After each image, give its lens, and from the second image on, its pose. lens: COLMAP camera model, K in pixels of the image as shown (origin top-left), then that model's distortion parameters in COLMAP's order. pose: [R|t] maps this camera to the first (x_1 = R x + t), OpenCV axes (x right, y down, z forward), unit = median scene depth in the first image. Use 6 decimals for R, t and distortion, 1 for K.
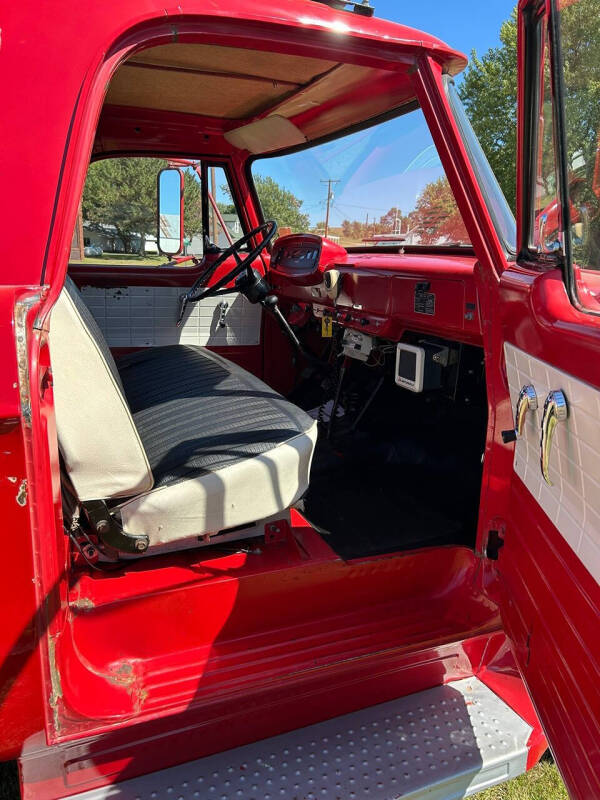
lens RADIAL K [[603.1, 0, 305.6], [0, 603.1, 396.7], [0, 0, 1]] dist [0.039257, -0.047561]
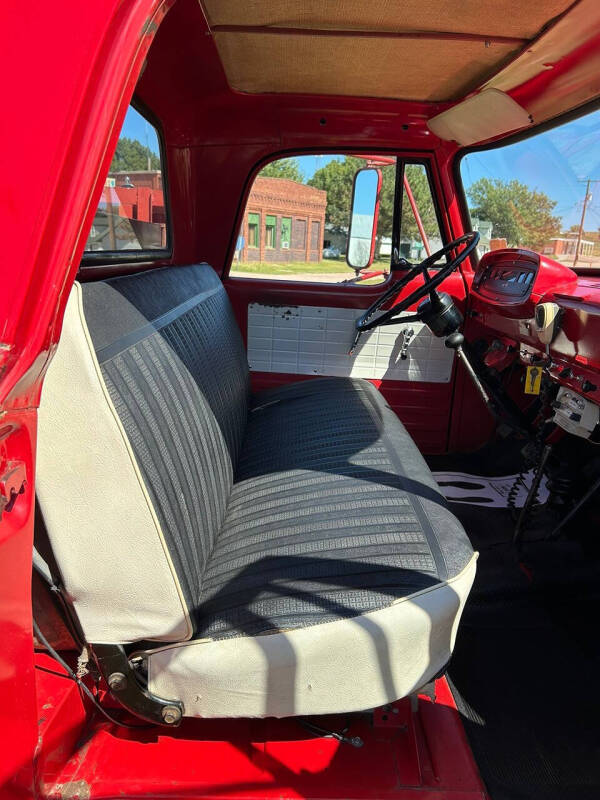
lens RADIAL K [[603.1, 0, 303.2], [0, 603.1, 394.7], [0, 0, 1]] dist [0.039257, -0.047561]
pose [[0.929190, 0.108348, -0.353364, 0.042832], [-0.111350, 0.993710, 0.011889, -0.086919], [0.352430, 0.028300, 0.935410, 0.260966]]
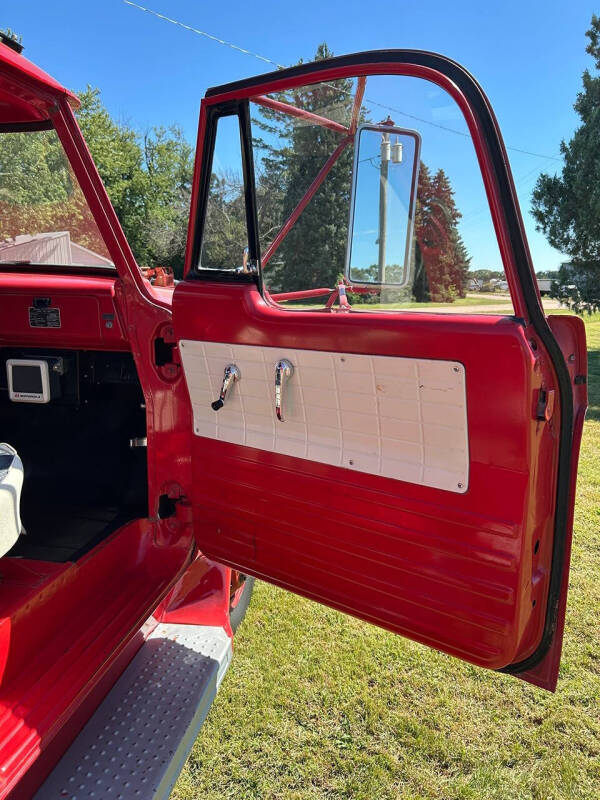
lens RADIAL K [[603.1, 0, 301.7], [0, 603.1, 397.3], [0, 0, 1]] dist [0.039257, -0.047561]
pose [[0.540822, -0.174932, 0.822746, -0.396196], [0.192330, 0.977940, 0.081504, -0.015579], [-0.818853, 0.114159, 0.562536, 0.040026]]
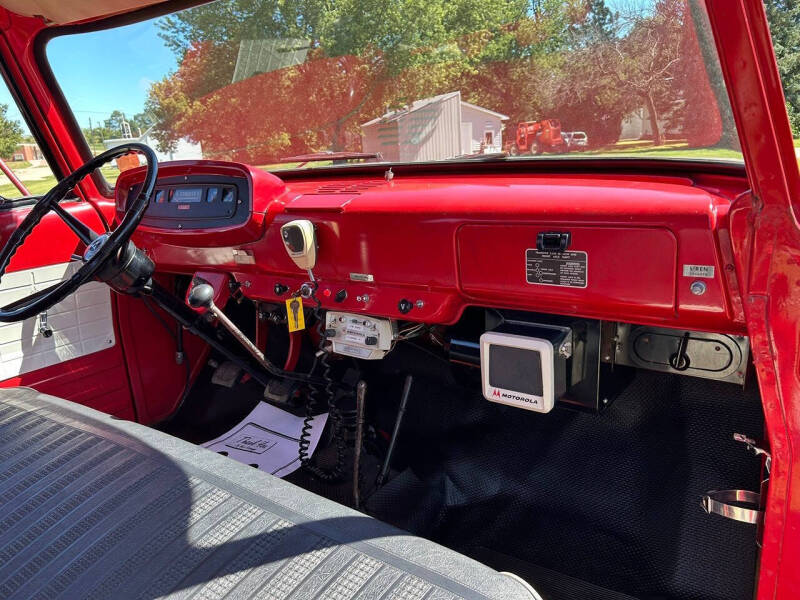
lens RADIAL K [[603.1, 0, 392.5], [0, 603.1, 303.8], [0, 0, 1]] dist [0.039257, -0.047561]
pose [[0.851266, -0.216277, 0.478090, -0.185384], [0.209186, 0.975452, 0.068806, -0.166179], [-0.481235, 0.041438, 0.875612, 0.494440]]
